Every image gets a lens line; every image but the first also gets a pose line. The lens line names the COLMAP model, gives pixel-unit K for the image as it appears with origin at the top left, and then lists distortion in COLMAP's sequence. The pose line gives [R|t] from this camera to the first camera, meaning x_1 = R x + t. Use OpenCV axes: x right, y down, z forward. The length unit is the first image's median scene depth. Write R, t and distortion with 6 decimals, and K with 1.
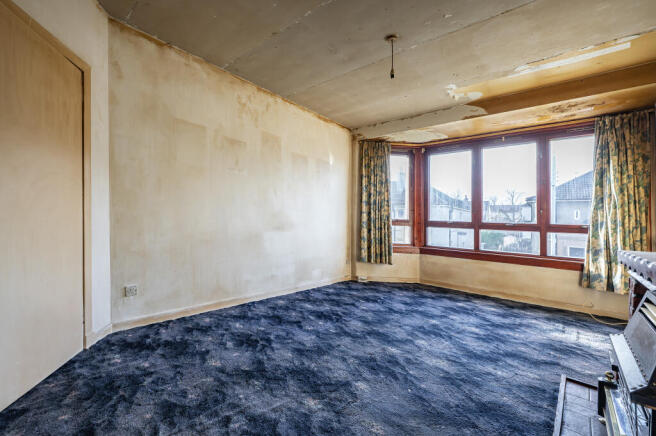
lens RADIAL K [[309.0, 0, 292.9], [0, 309.0, 201.2], [0, 0, 1]] dist [0.008619, -0.001922]
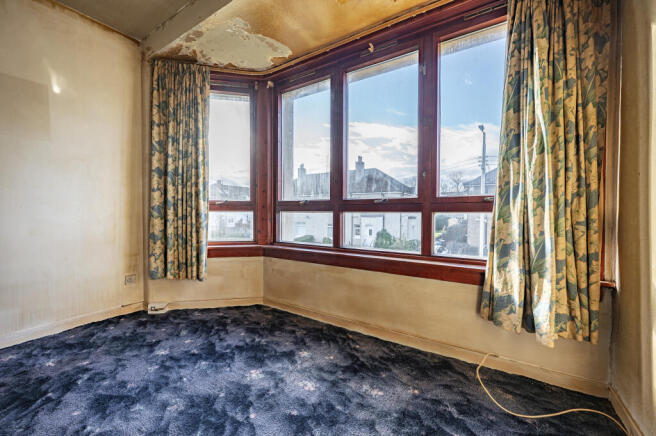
lens RADIAL K [[267.9, 0, 345.3], [0, 267.9, 211.6], [0, 0, 1]] dist [0.002326, -0.000771]
pose [[0.980489, -0.037207, 0.193018, 0.610180], [0.024554, 0.997415, 0.067537, 0.066738], [-0.195032, -0.061479, 0.978868, 0.601834]]
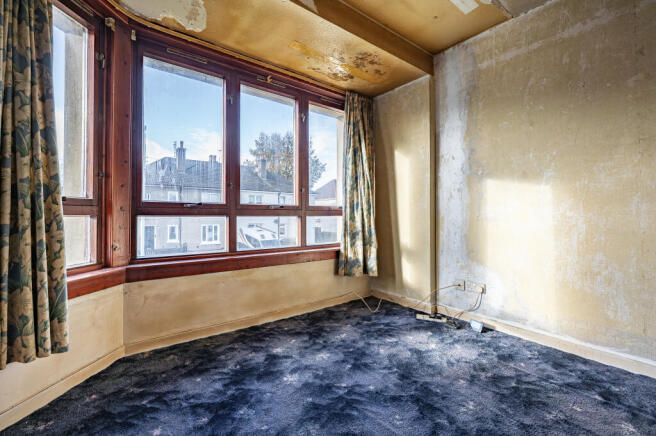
lens RADIAL K [[267.9, 0, 300.0], [0, 267.9, 203.9], [0, 0, 1]] dist [0.002326, -0.000771]
pose [[0.207844, 0.001834, 0.978160, 0.151033], [-0.055614, 0.998403, 0.009946, 0.065398], [-0.976580, -0.056466, 0.207614, 0.923770]]
